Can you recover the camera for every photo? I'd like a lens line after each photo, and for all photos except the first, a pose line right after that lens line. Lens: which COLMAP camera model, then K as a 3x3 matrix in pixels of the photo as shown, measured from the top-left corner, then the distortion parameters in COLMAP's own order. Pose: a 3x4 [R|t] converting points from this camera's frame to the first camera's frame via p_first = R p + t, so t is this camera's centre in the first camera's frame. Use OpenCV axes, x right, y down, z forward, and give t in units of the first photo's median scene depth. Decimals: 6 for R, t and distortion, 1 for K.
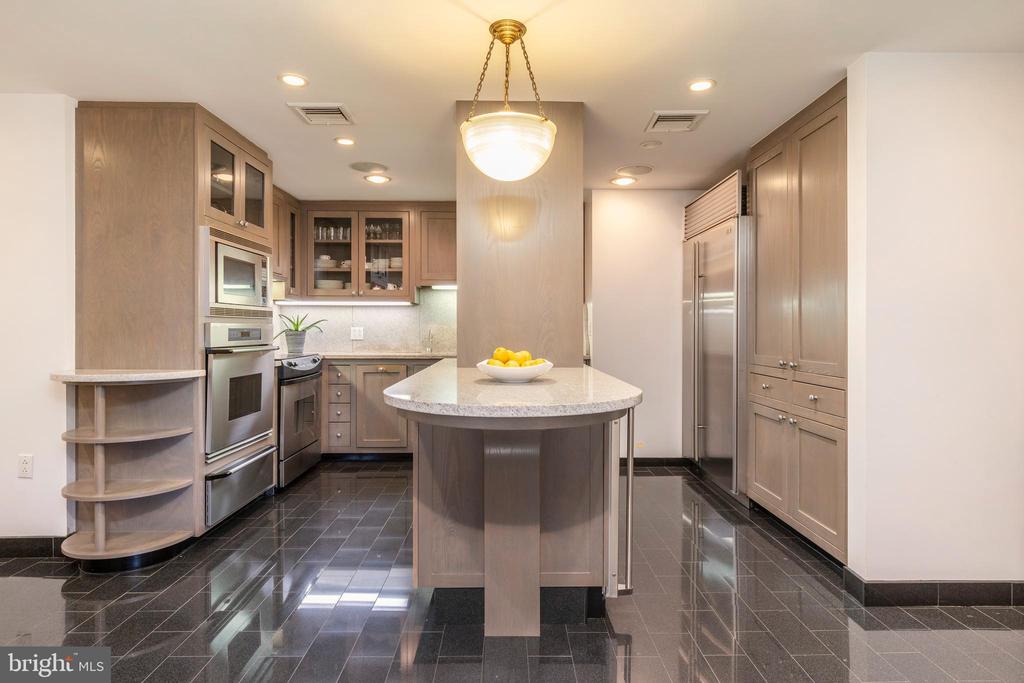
lens RADIAL K [[569.2, 0, 514.4], [0, 569.2, 326.8], [0, 0, 1]] dist [0.000668, 0.000399]
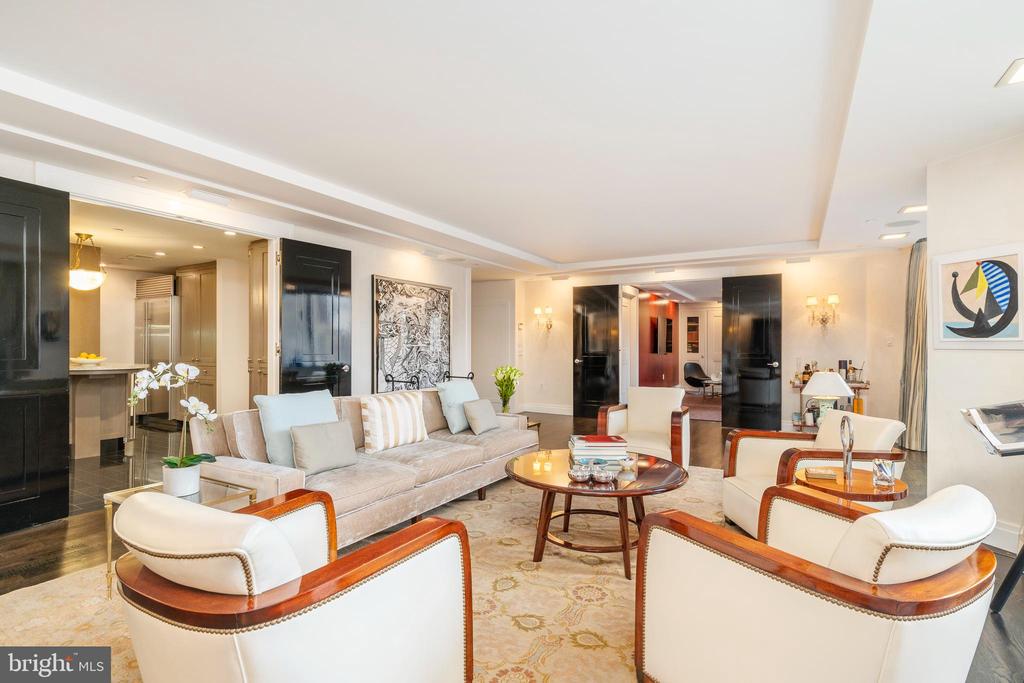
lens RADIAL K [[502.0, 0, 512.0], [0, 502.0, 341.5], [0, 0, 1]] dist [-0.000169, -0.000063]
pose [[0.502721, -0.000510, 0.864448, -0.733933], [-0.003031, 0.999993, 0.002352, -0.006607], [-0.864443, -0.003802, 0.502716, -1.337390]]
